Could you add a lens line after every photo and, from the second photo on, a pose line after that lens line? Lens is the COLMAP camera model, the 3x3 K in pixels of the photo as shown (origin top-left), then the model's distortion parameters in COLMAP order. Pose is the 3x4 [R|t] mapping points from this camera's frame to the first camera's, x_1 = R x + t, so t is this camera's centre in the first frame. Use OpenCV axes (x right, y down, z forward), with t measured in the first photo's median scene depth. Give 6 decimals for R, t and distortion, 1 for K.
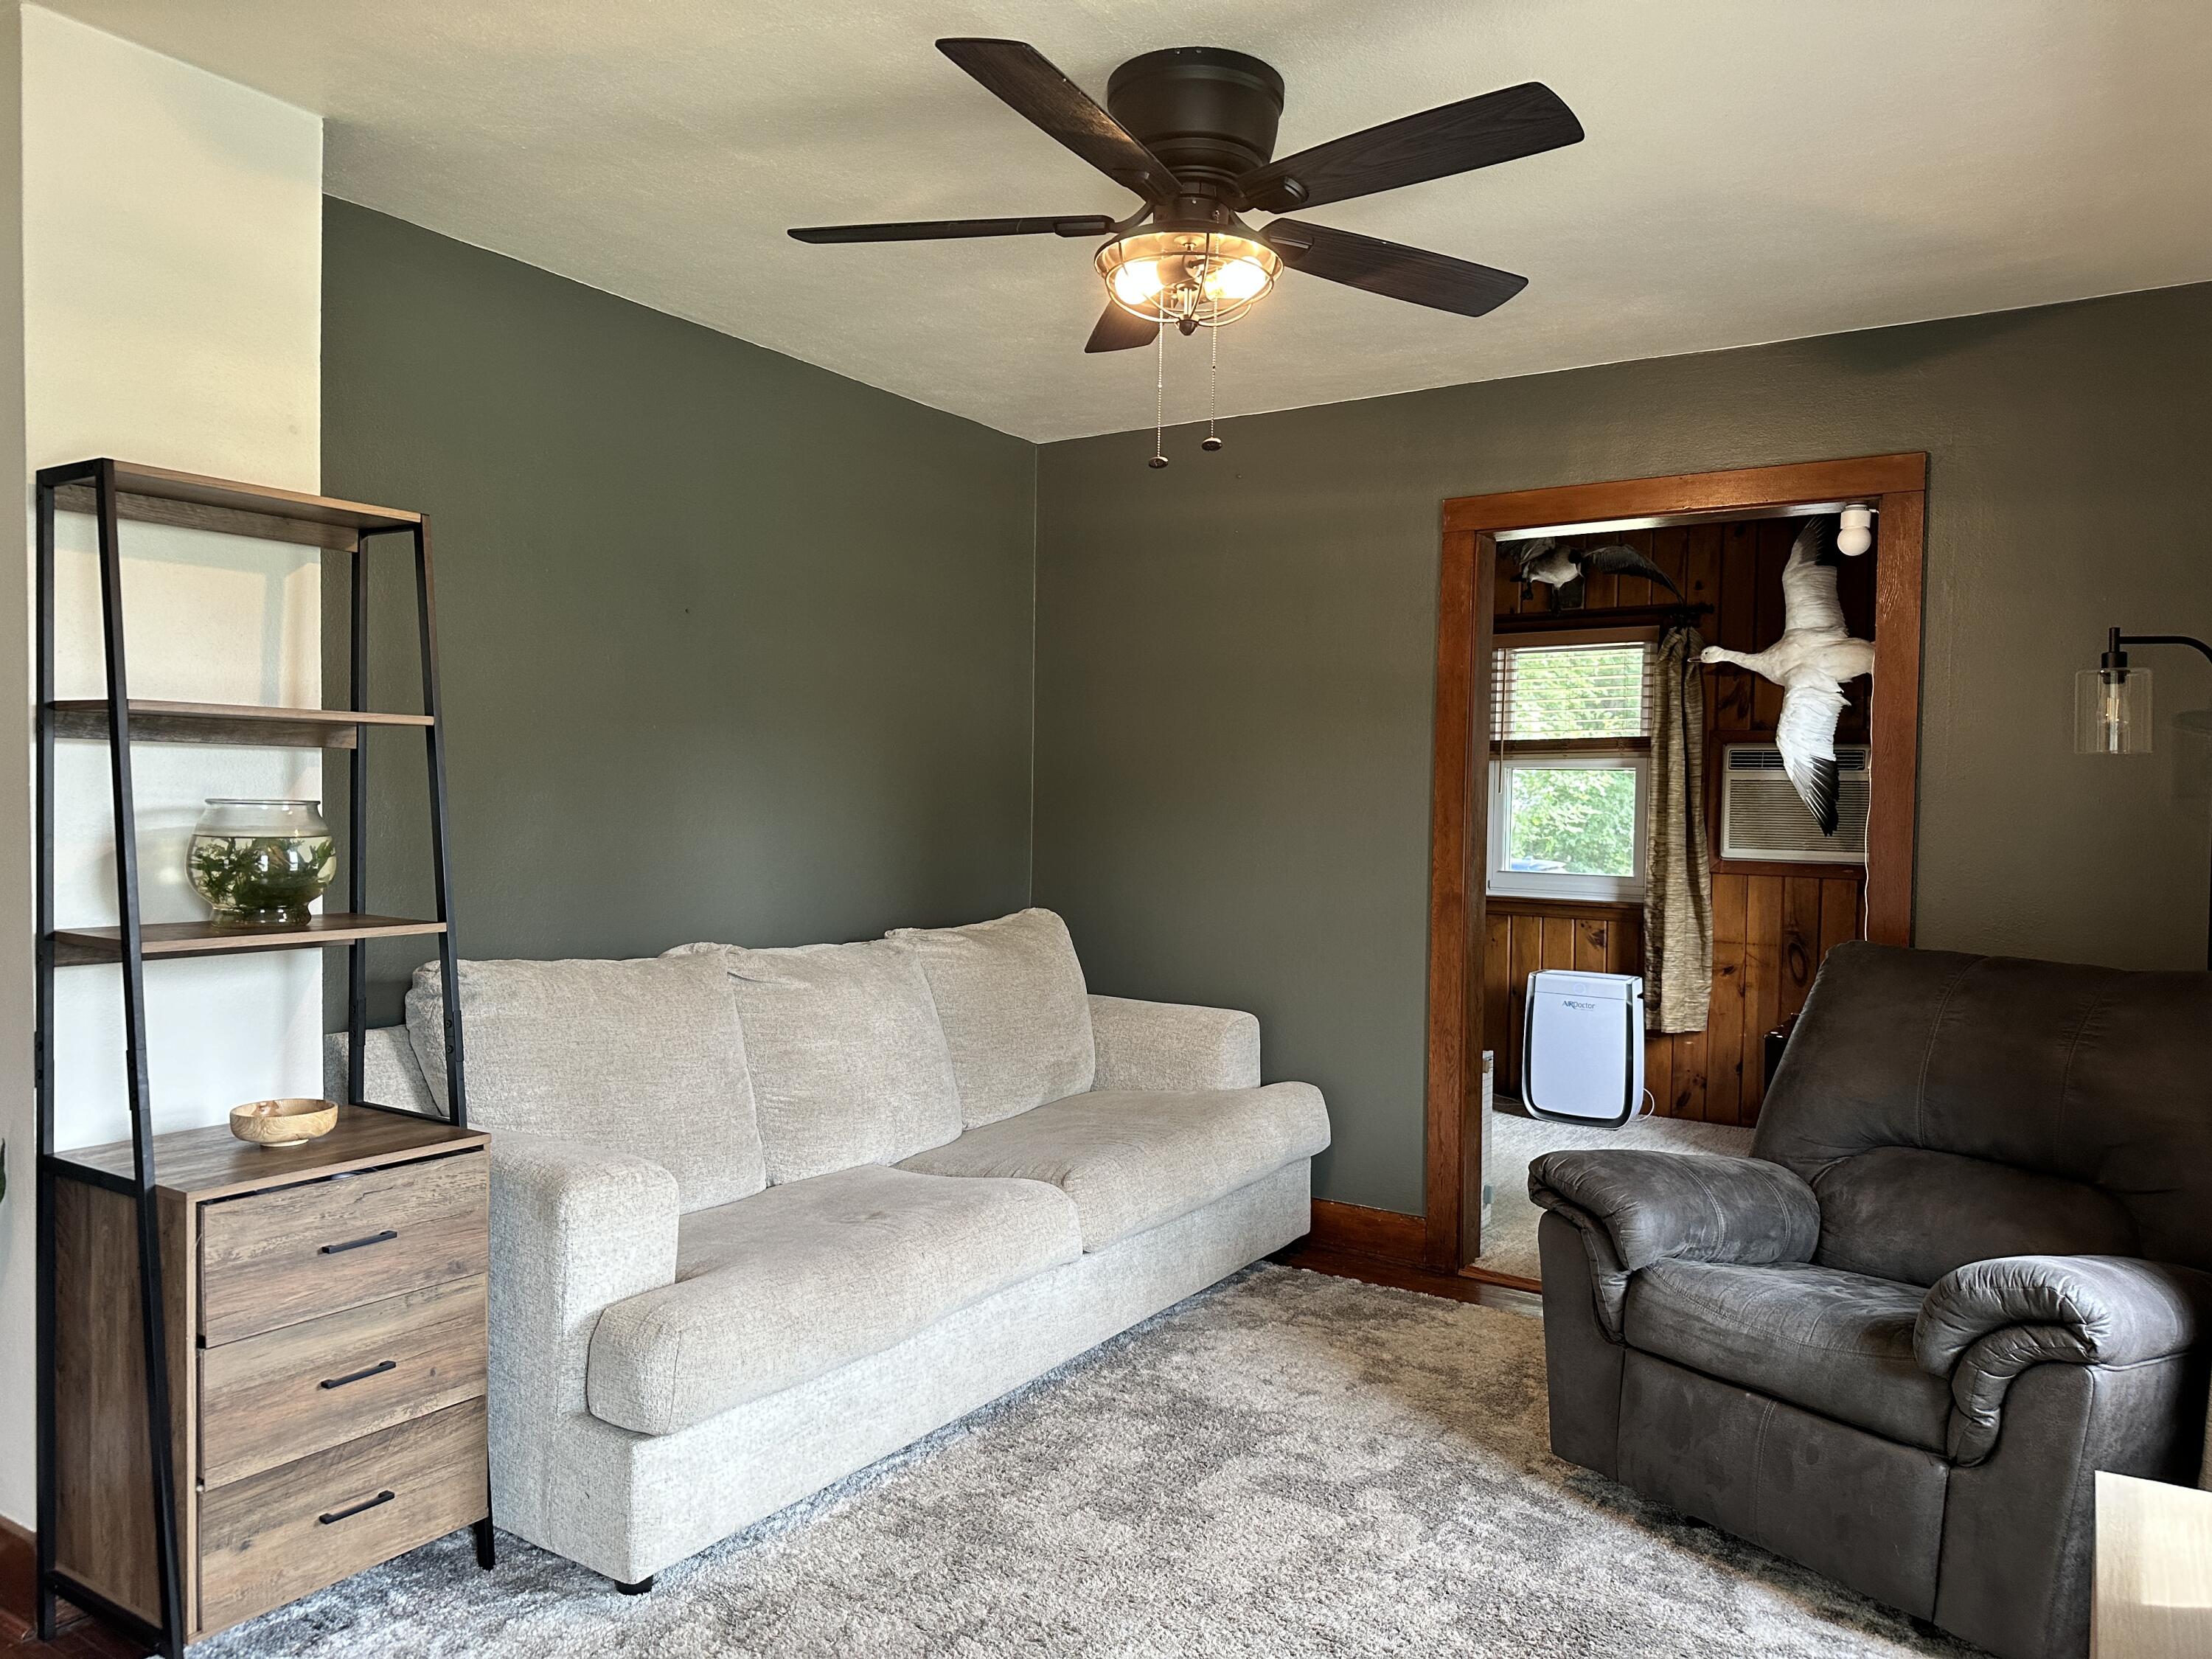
lens RADIAL K [[1590.7, 0, 1097.6], [0, 1590.7, 833.0], [0, 0, 1]] dist [0.089579, -0.094829]
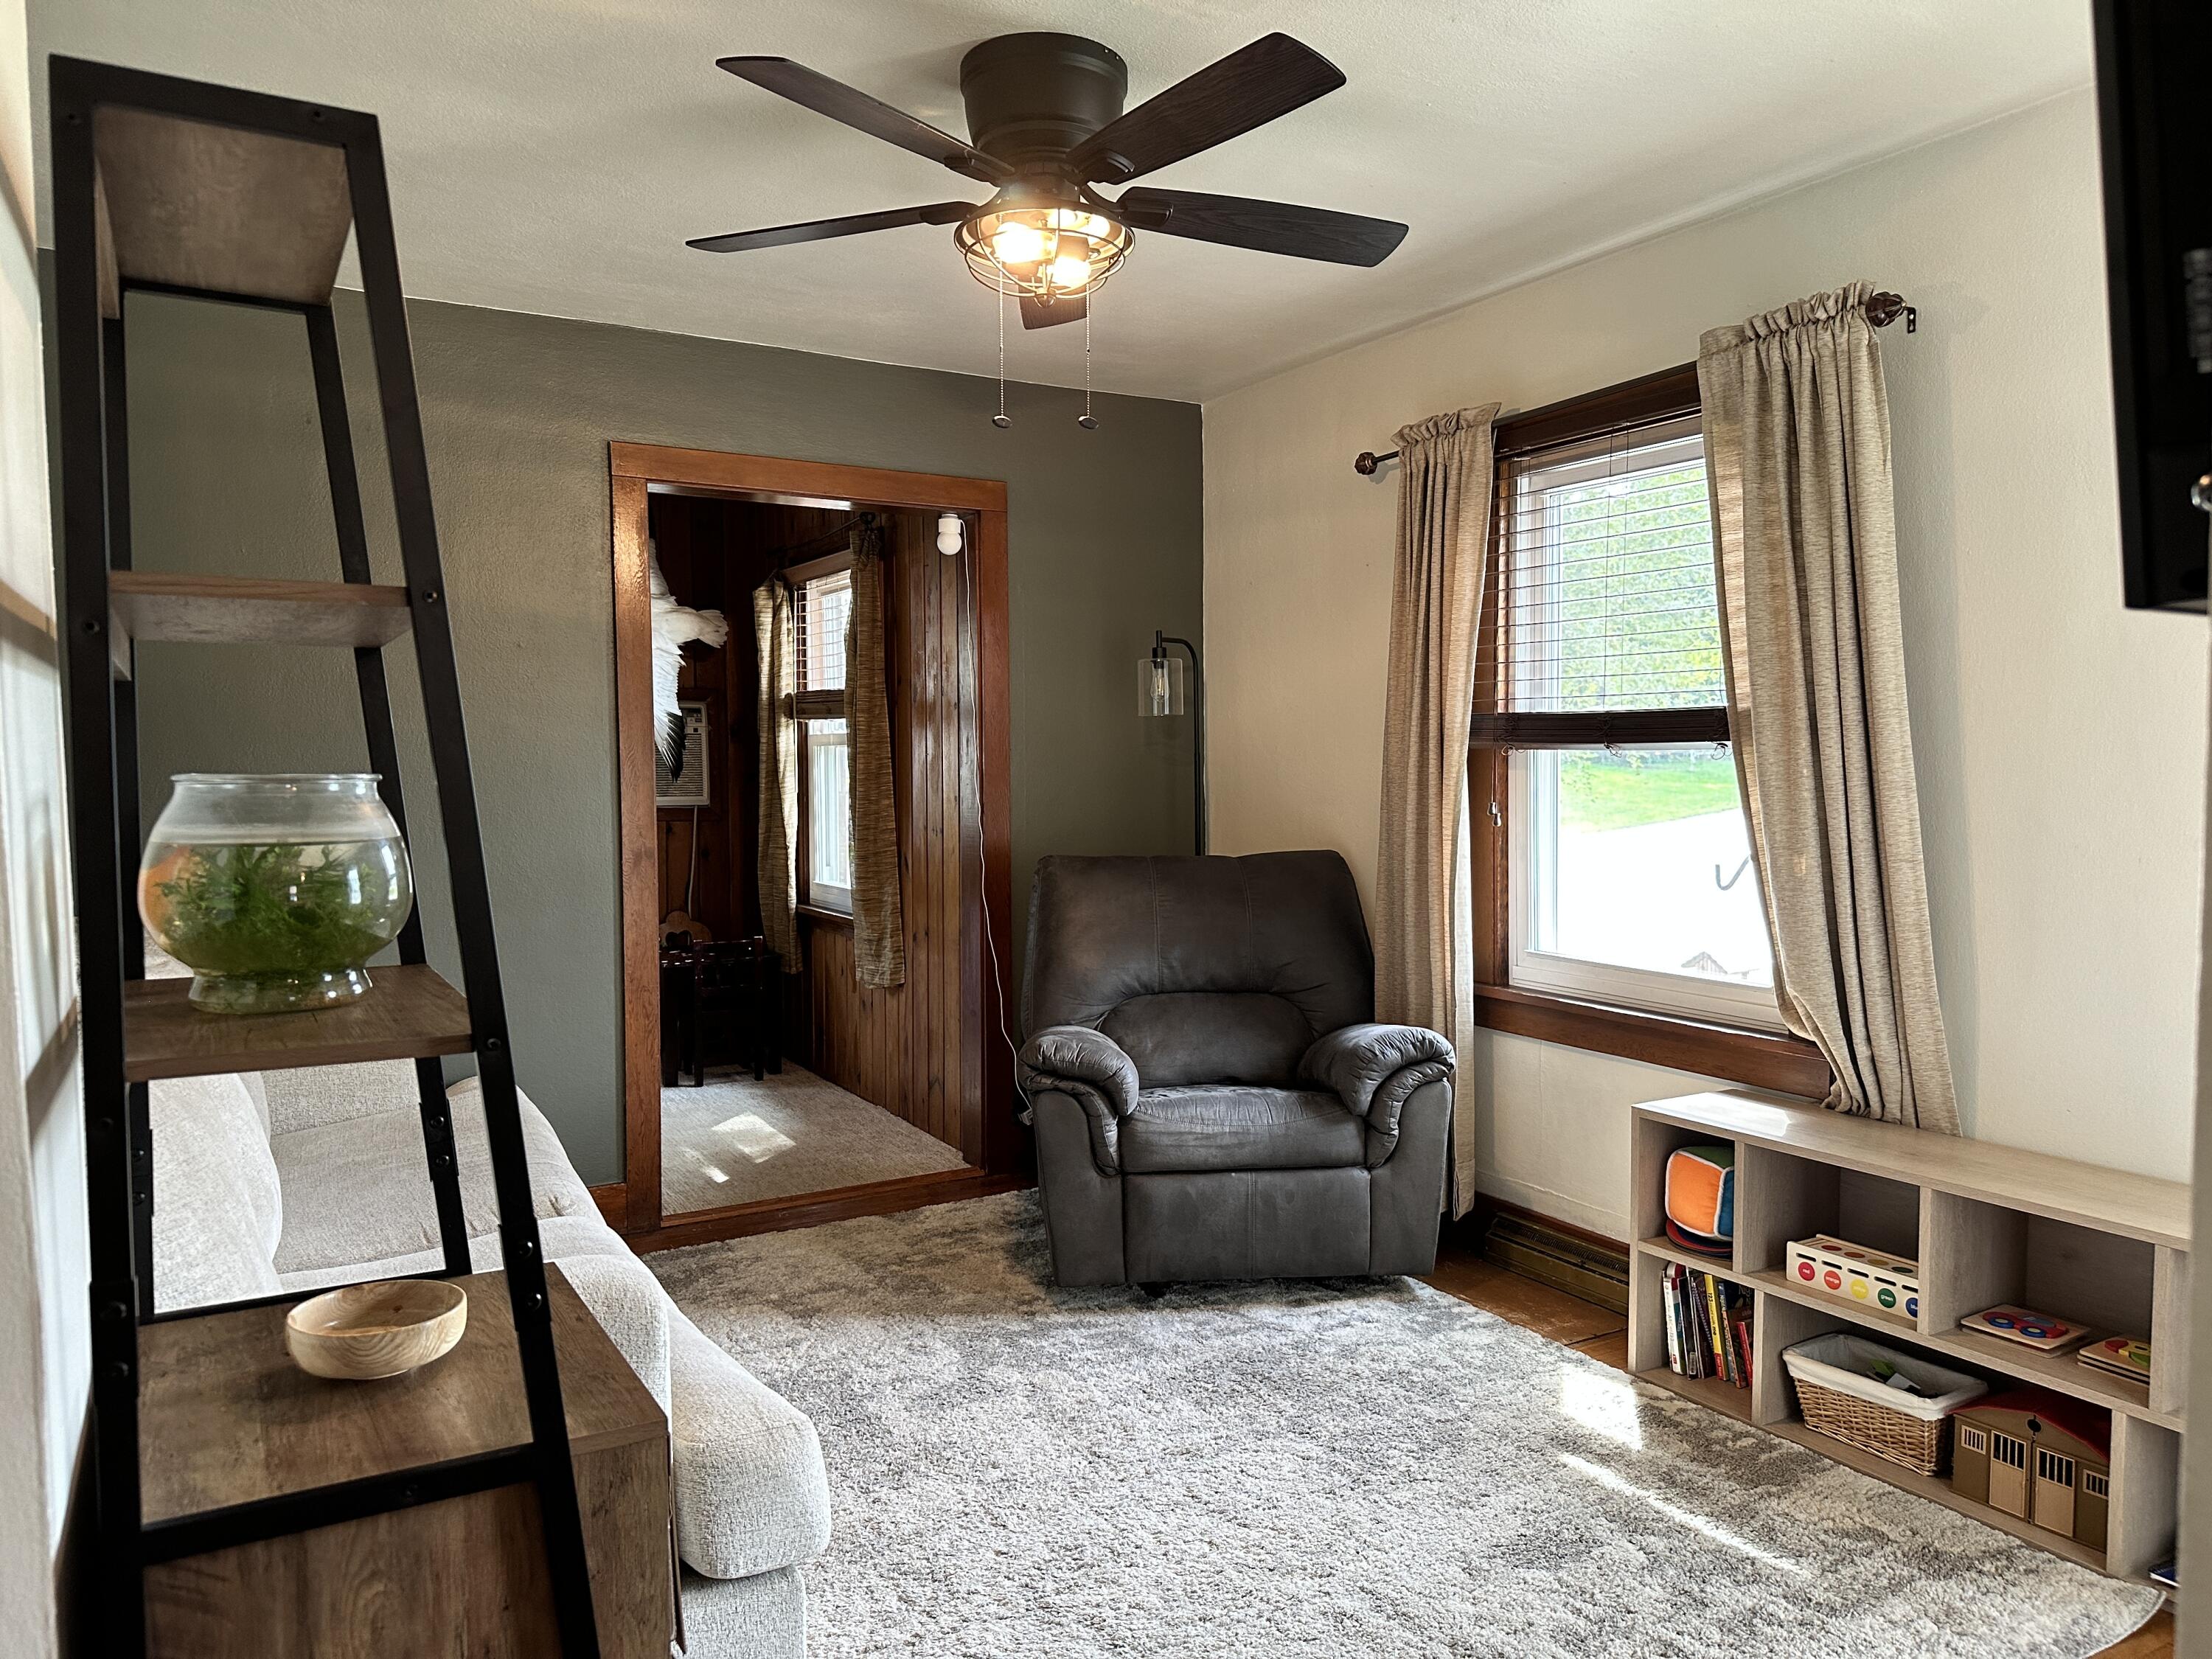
lens RADIAL K [[1590.7, 0, 1103.3], [0, 1590.7, 822.8], [0, 0, 1]] dist [0.089579, -0.094829]
pose [[0.436364, -0.052121, 0.898259, -0.764978], [0.029980, 0.998609, 0.043379, -0.016020], [-0.899271, 0.008001, 0.437319, 0.439756]]
